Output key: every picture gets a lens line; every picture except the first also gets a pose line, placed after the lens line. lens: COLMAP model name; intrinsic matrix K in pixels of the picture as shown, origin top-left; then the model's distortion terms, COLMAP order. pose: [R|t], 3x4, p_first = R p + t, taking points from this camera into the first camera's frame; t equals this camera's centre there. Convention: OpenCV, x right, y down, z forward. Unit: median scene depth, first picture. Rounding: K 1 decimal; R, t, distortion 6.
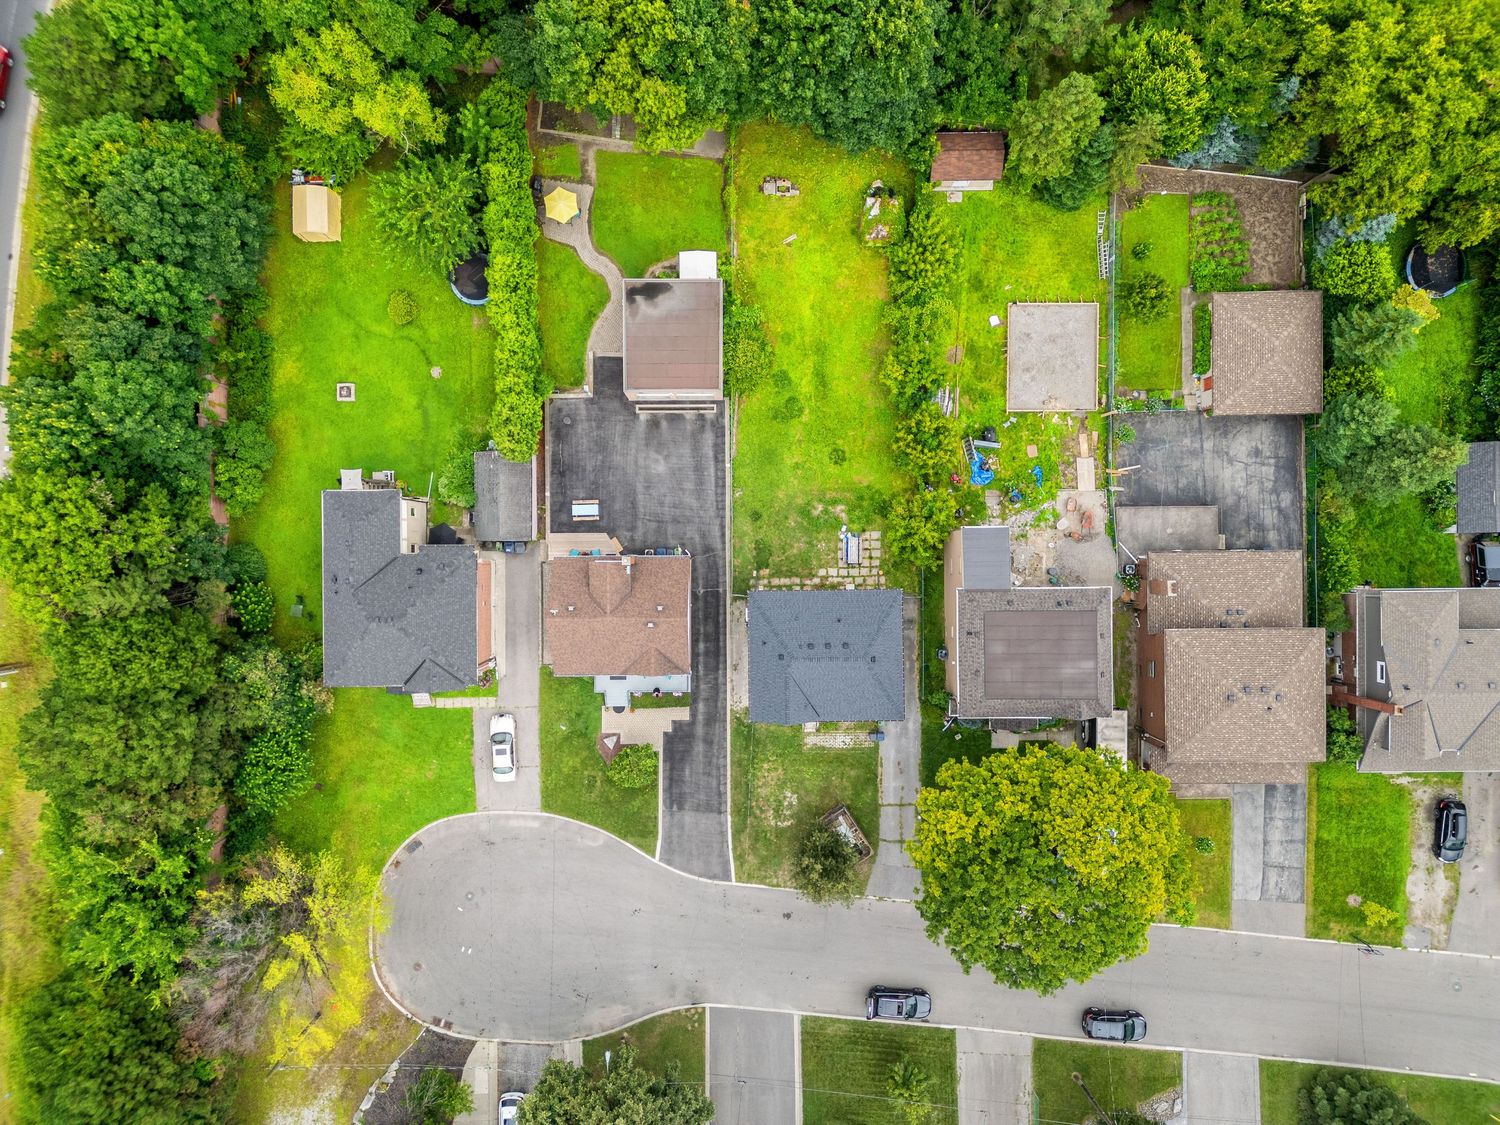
lens RADIAL K [[1055.5, 0, 747.8], [0, 1055.5, 565.3], [0, 0, 1]] dist [0.098042, -0.113510]
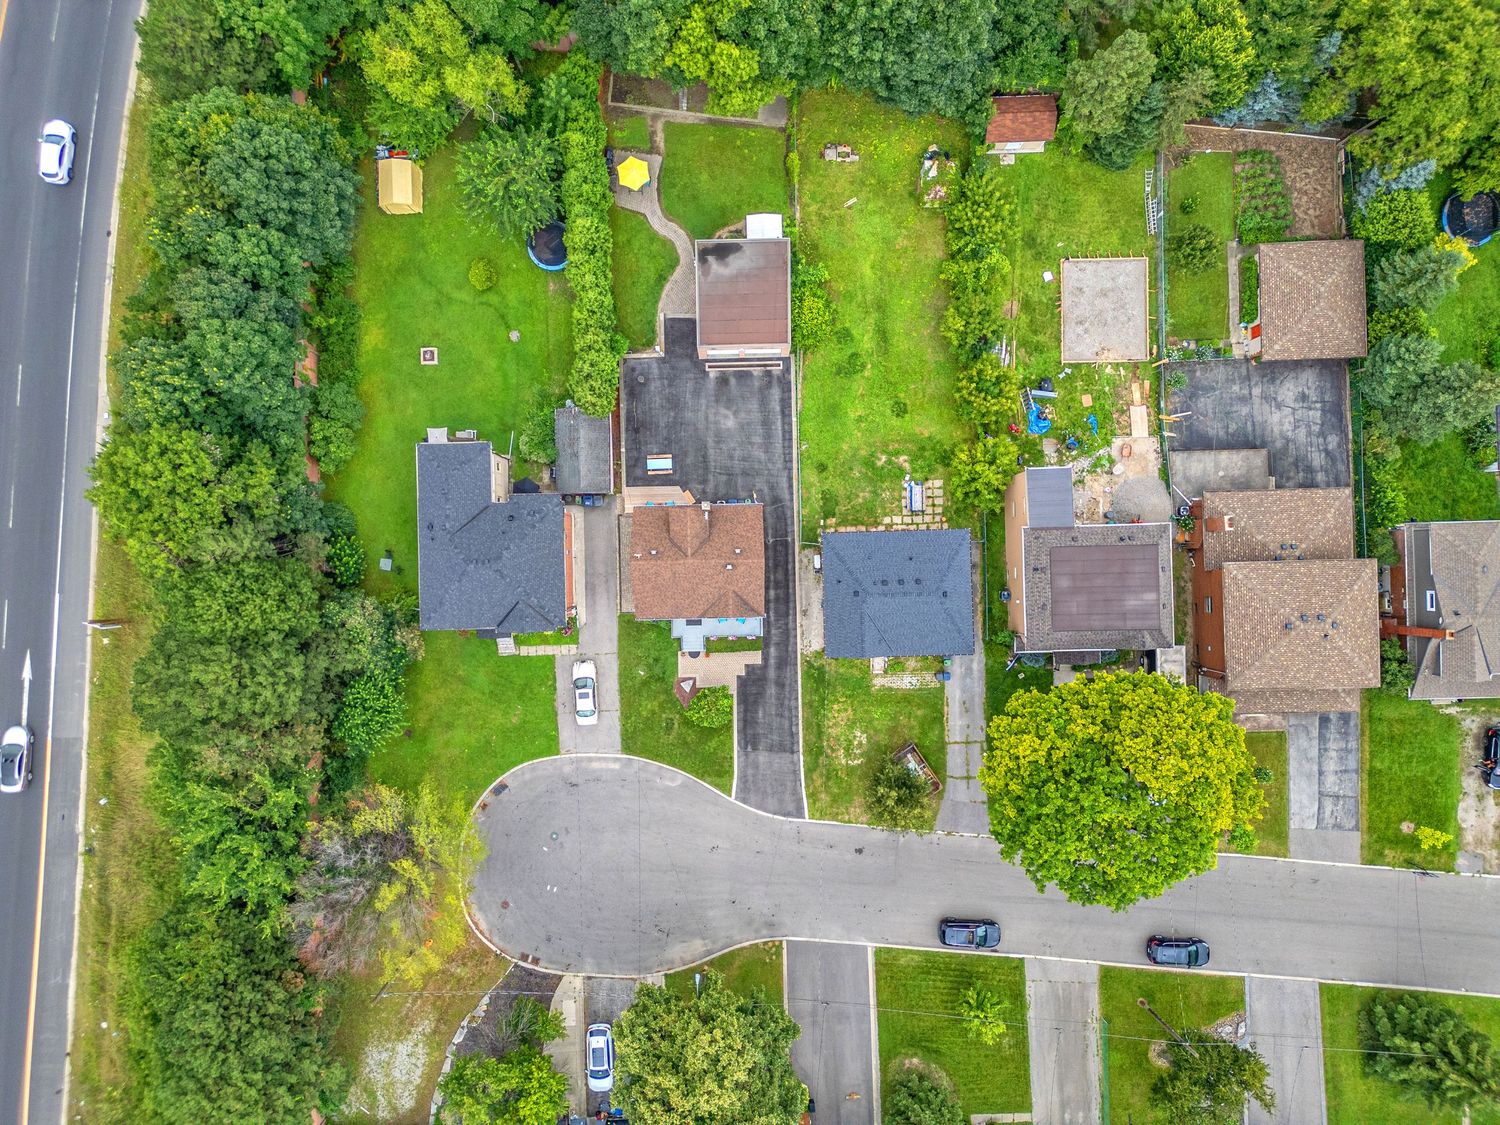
lens RADIAL K [[1055.5, 0, 747.8], [0, 1055.5, 565.3], [0, 0, 1]] dist [0.098042, -0.113510]
pose [[0.999857, -0.016579, -0.003378, -0.064048], [0.016522, 0.999731, -0.016300, 0.065965], [0.003647, 0.016242, 0.999861, -0.042356]]
